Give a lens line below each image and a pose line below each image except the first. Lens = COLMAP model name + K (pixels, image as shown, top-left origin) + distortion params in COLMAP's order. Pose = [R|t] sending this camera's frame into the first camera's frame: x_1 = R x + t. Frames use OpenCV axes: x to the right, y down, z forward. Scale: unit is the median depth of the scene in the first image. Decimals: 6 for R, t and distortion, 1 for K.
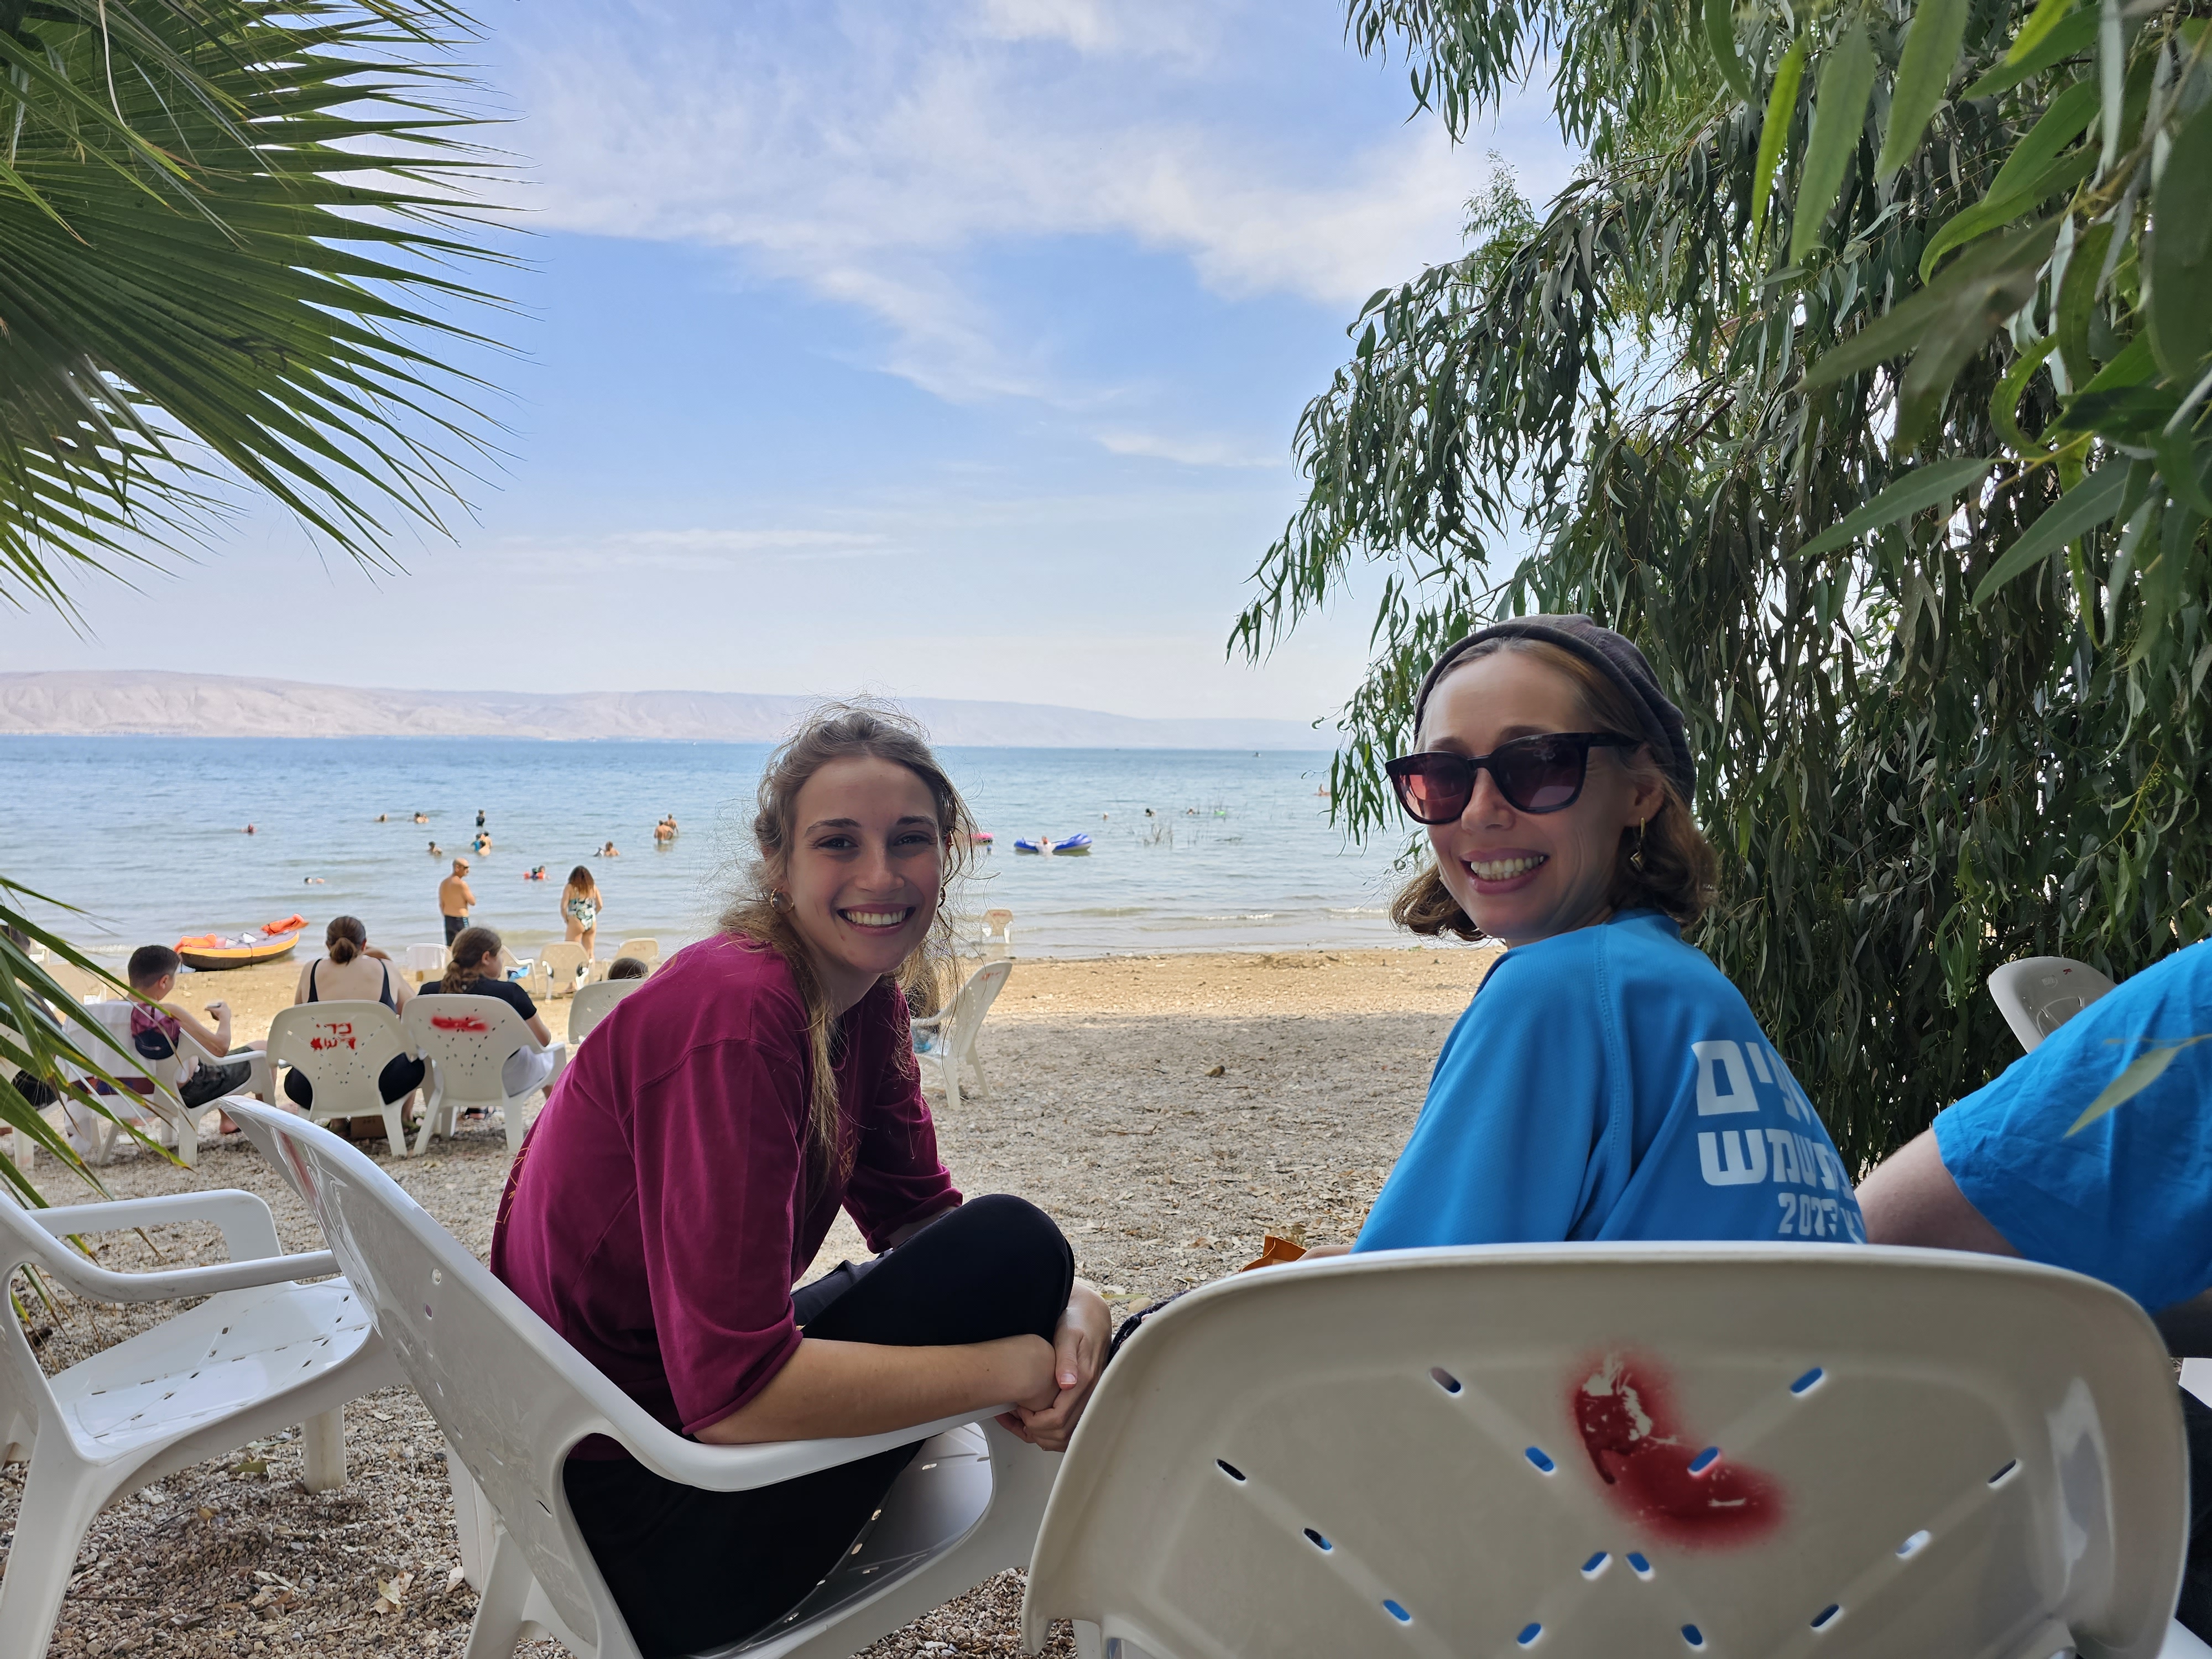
lens RADIAL K [[1447.9, 0, 1100.6], [0, 1447.9, 847.8], [0, 0, 1]] dist [0.044234, -0.023744]
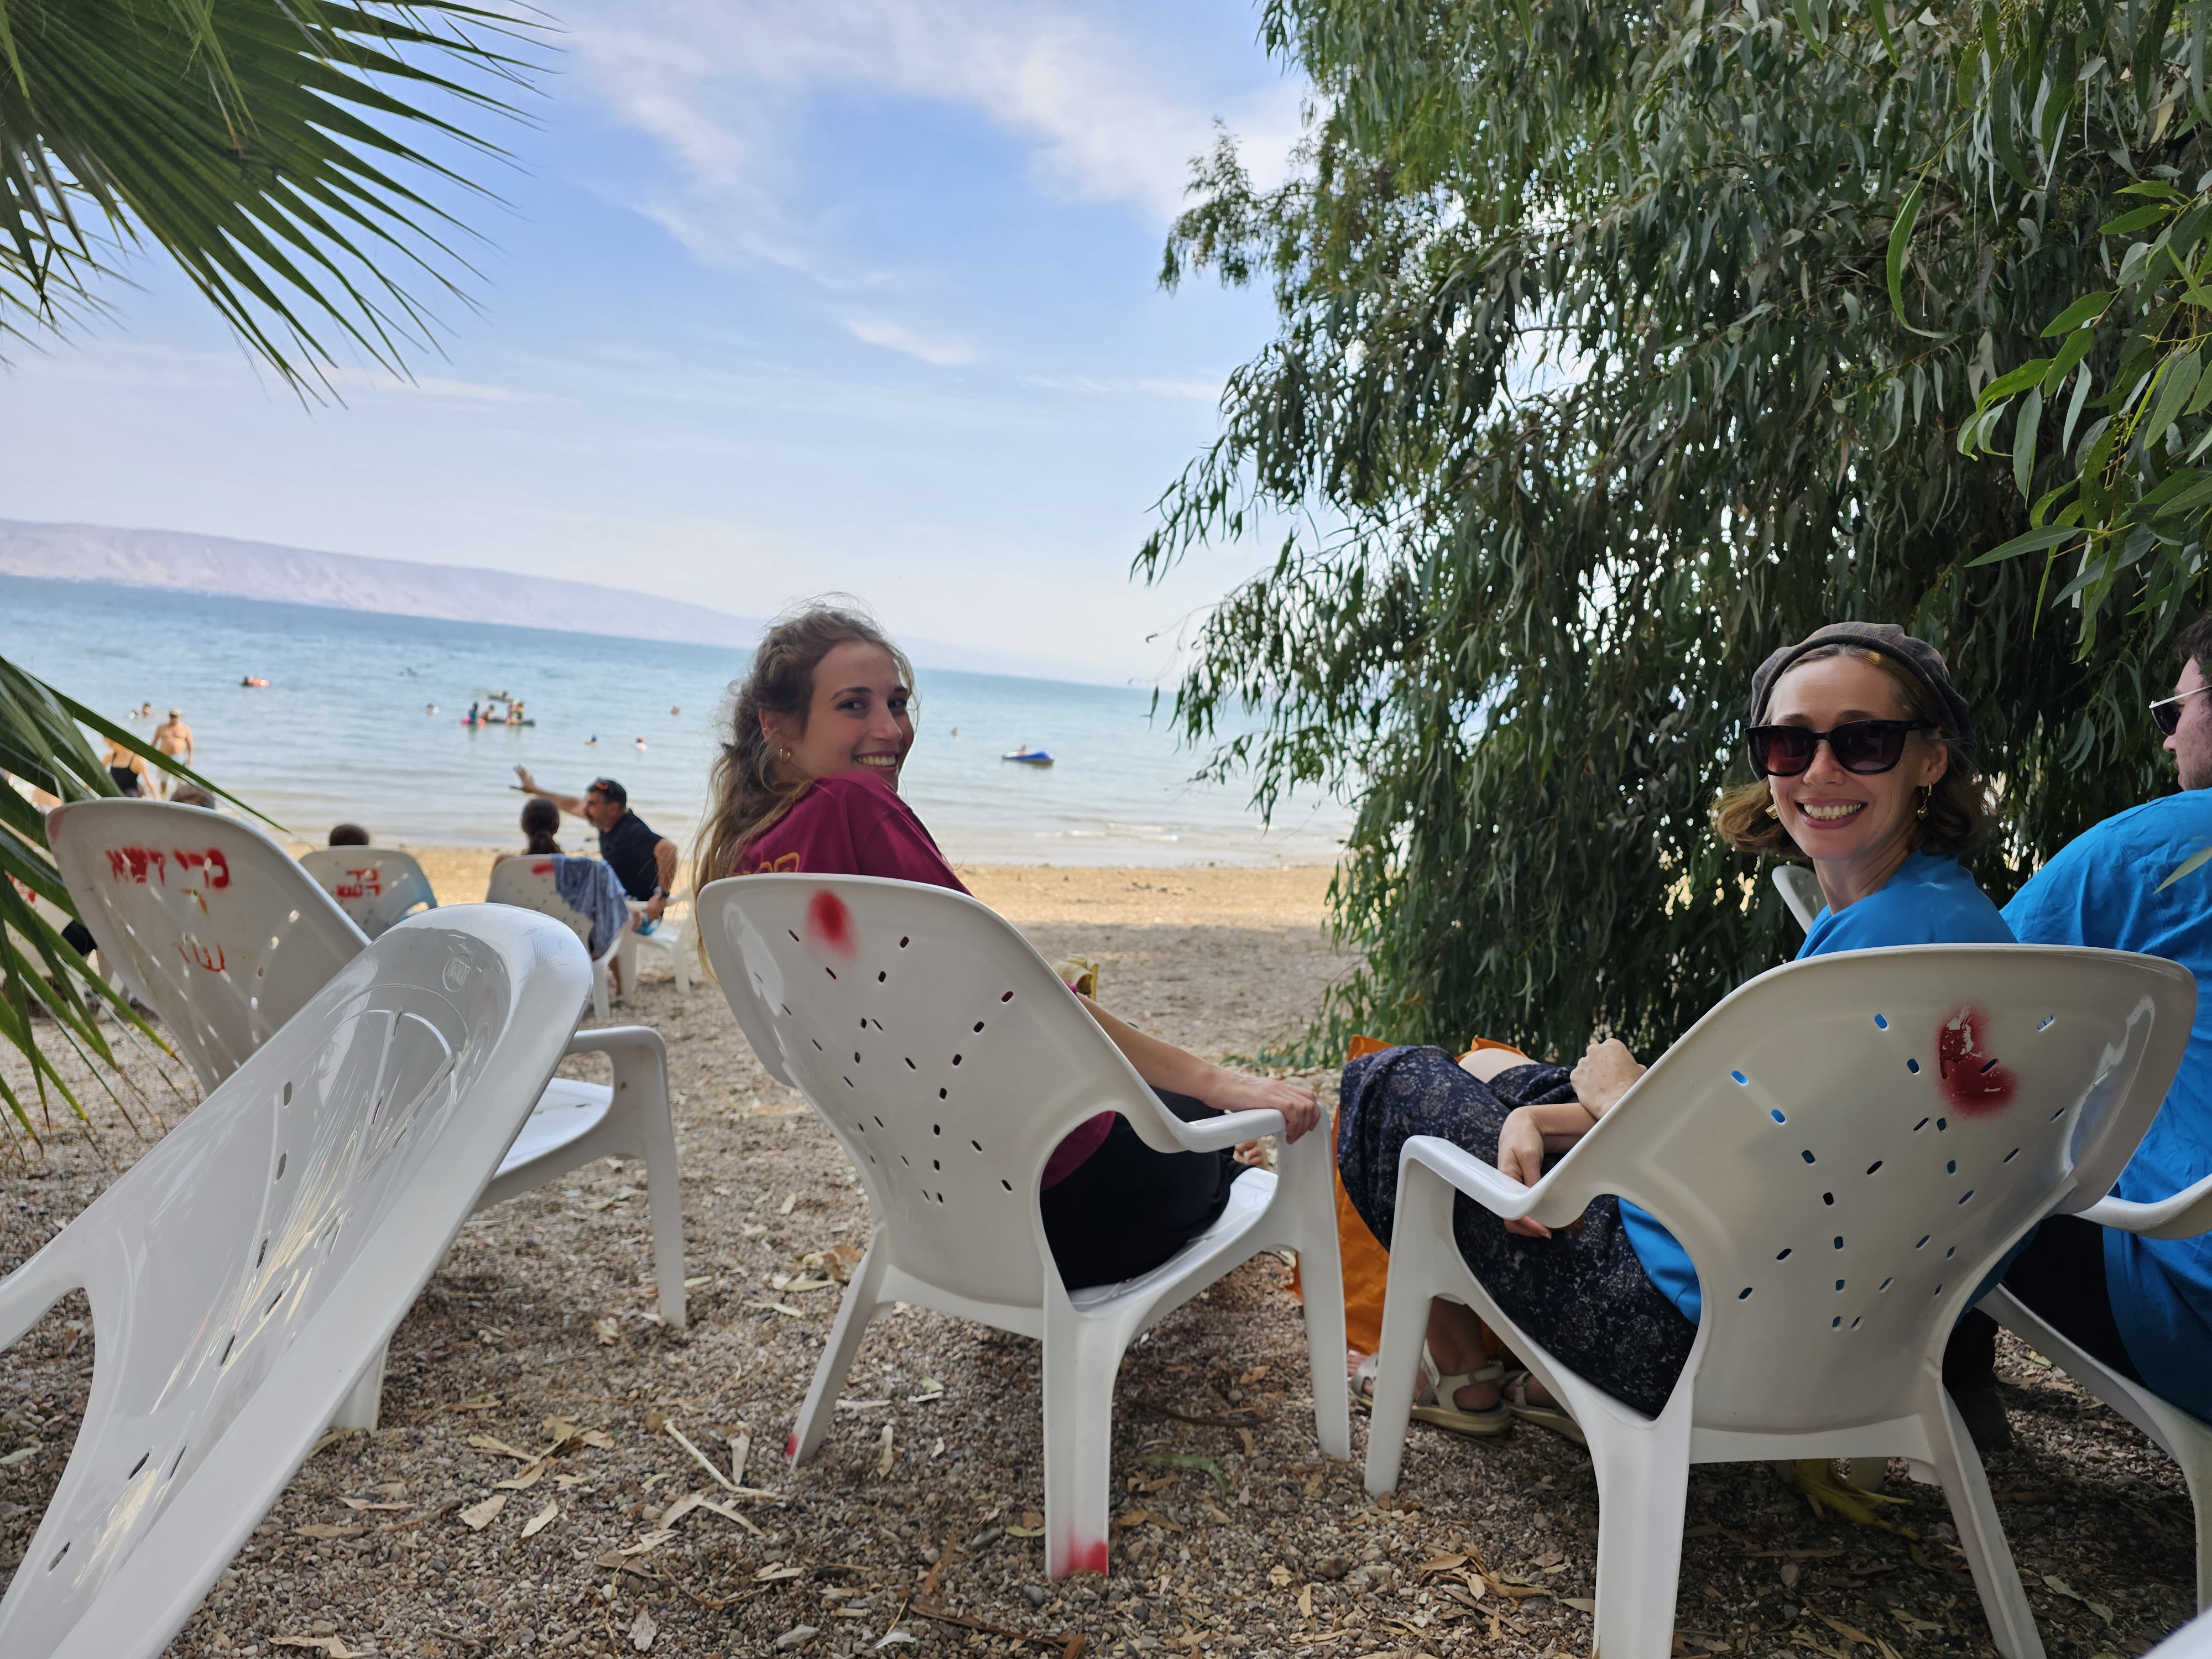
lens RADIAL K [[1447.9, 0, 1111.3], [0, 1447.9, 831.3], [0, 0, 1]] dist [0.044234, -0.023744]
pose [[0.955189, 0.052273, 0.291345, -0.440978], [-0.066766, 0.996966, 0.040020, 0.033976], [-0.288369, -0.057678, 0.955781, -0.179272]]
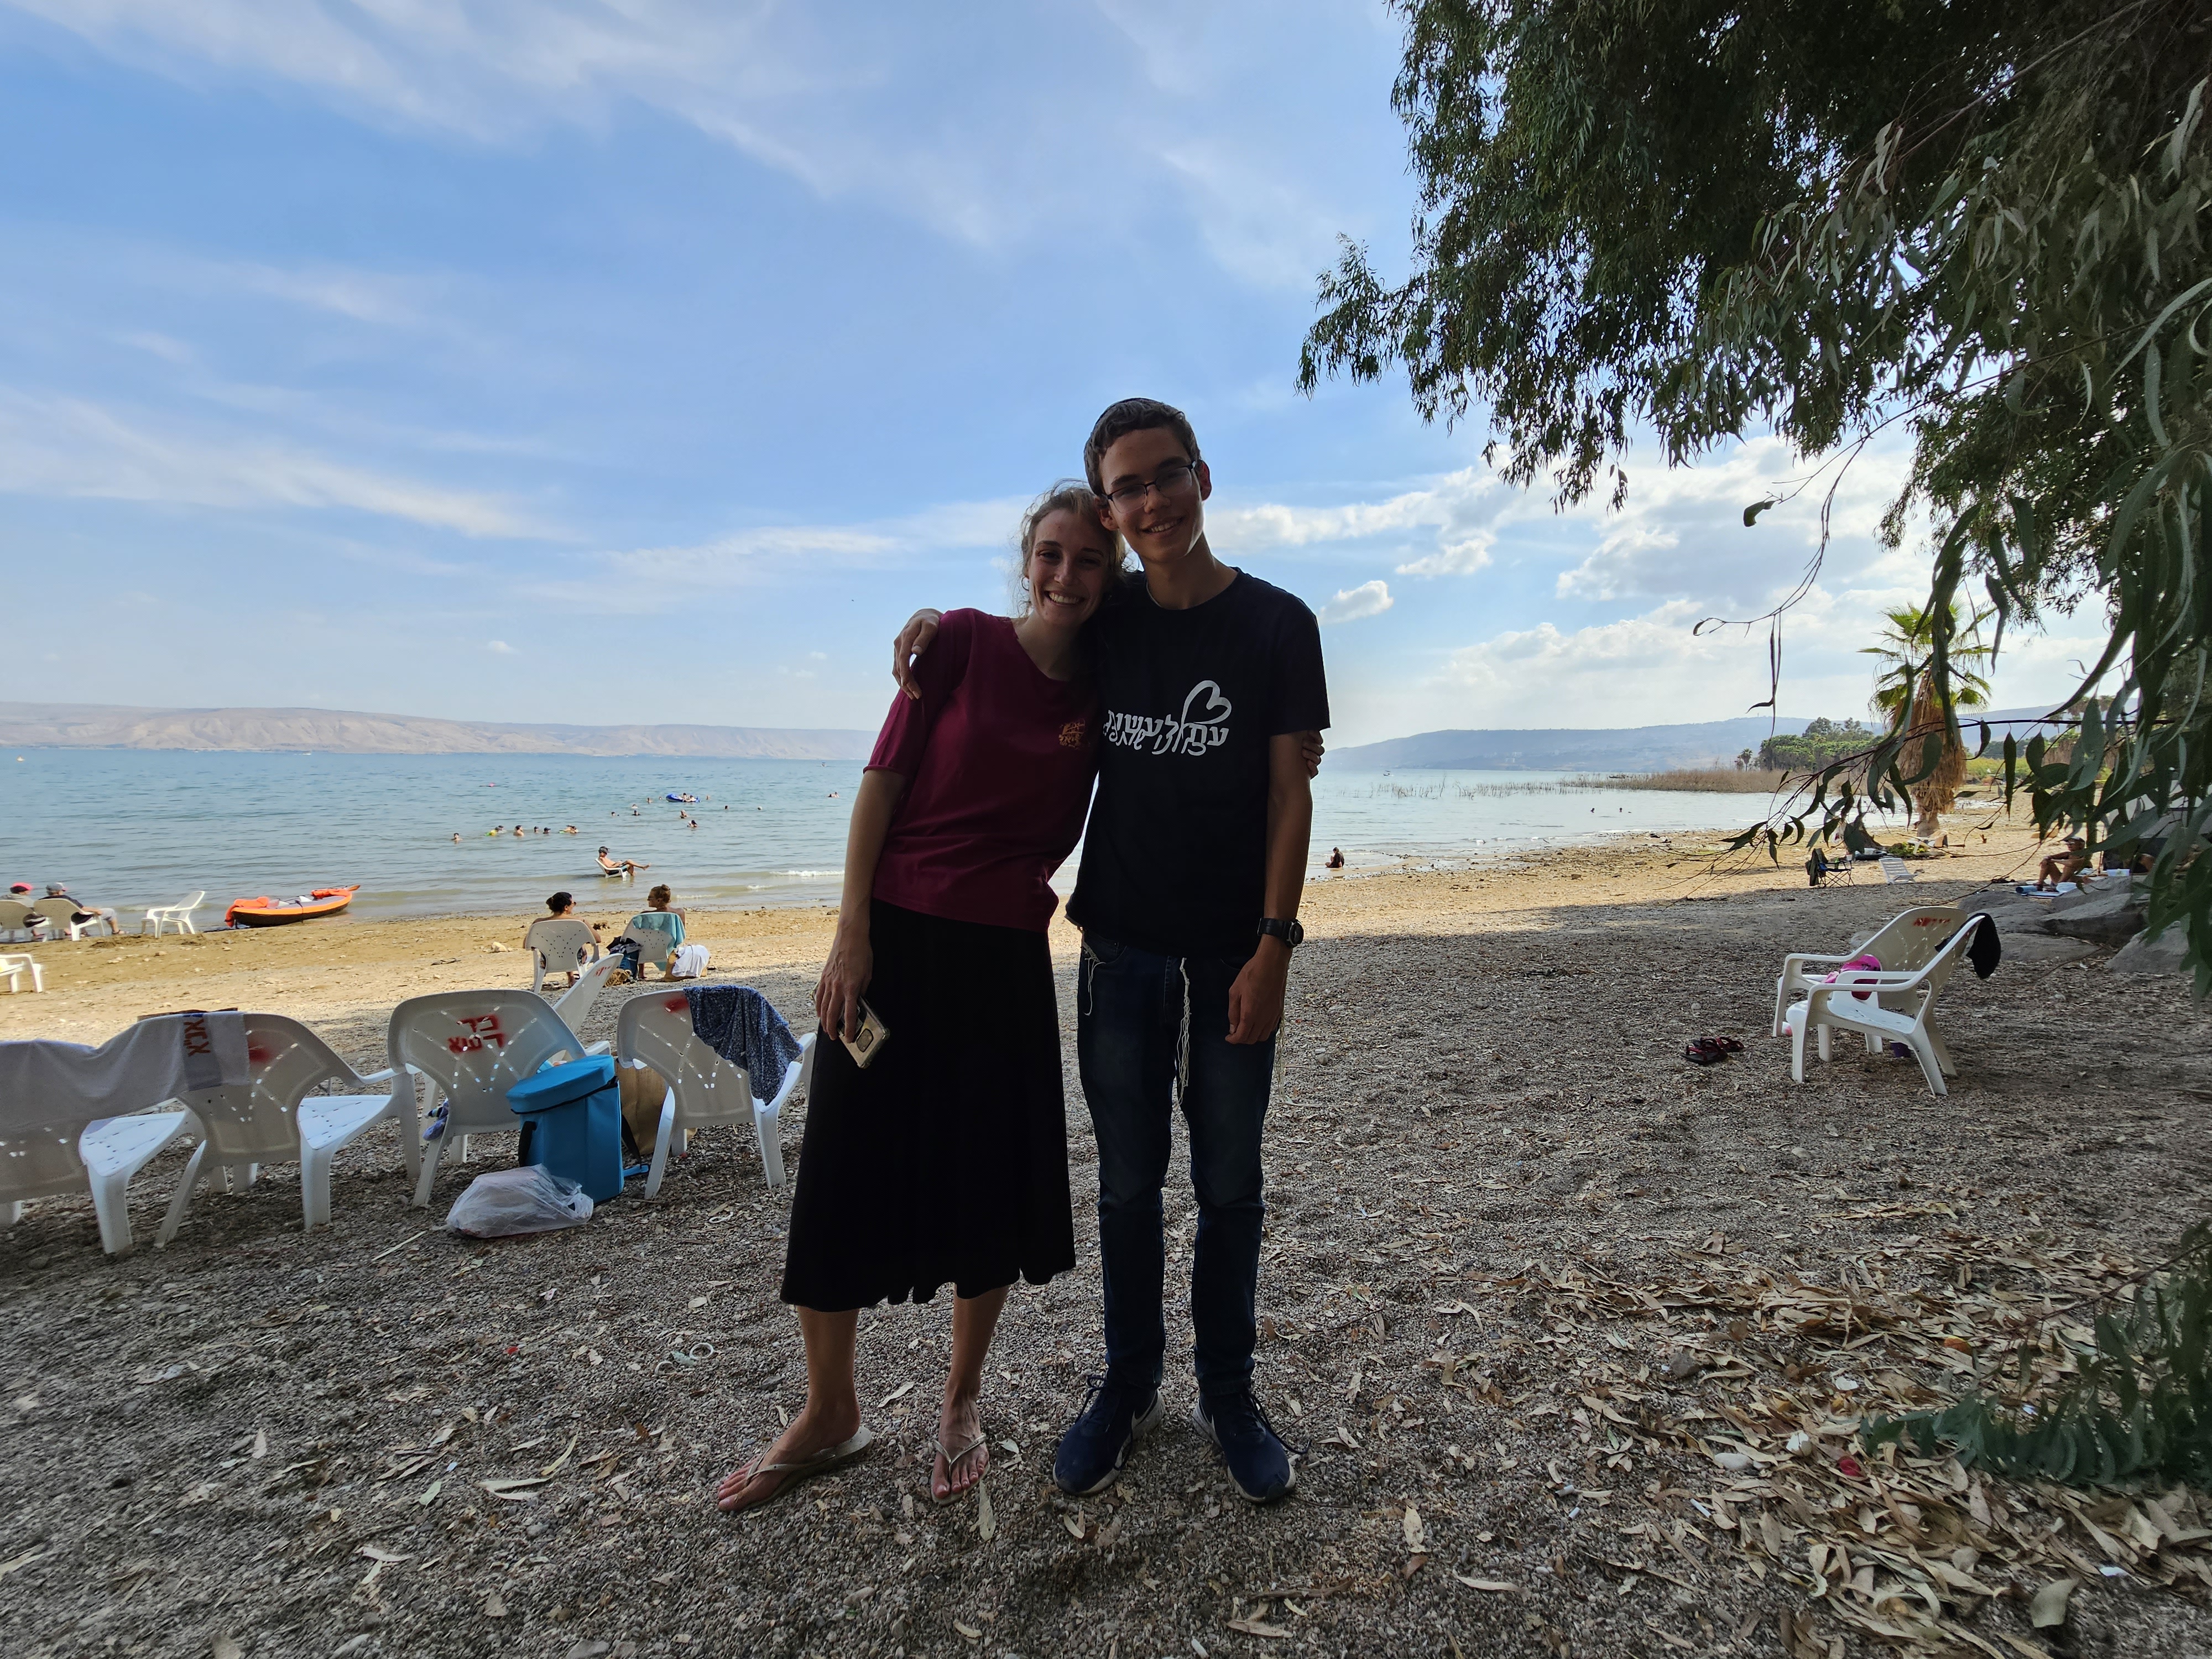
lens RADIAL K [[882.8, 0, 1112.8], [0, 882.8, 820.6], [0, 0, 1]] dist [-0.000649, 0.000761]
pose [[0.986248, -0.006281, 0.165150, -0.164511], [0.007084, 0.999966, -0.004271, 0.018732], [-0.165118, 0.005382, 0.986259, 1.655663]]
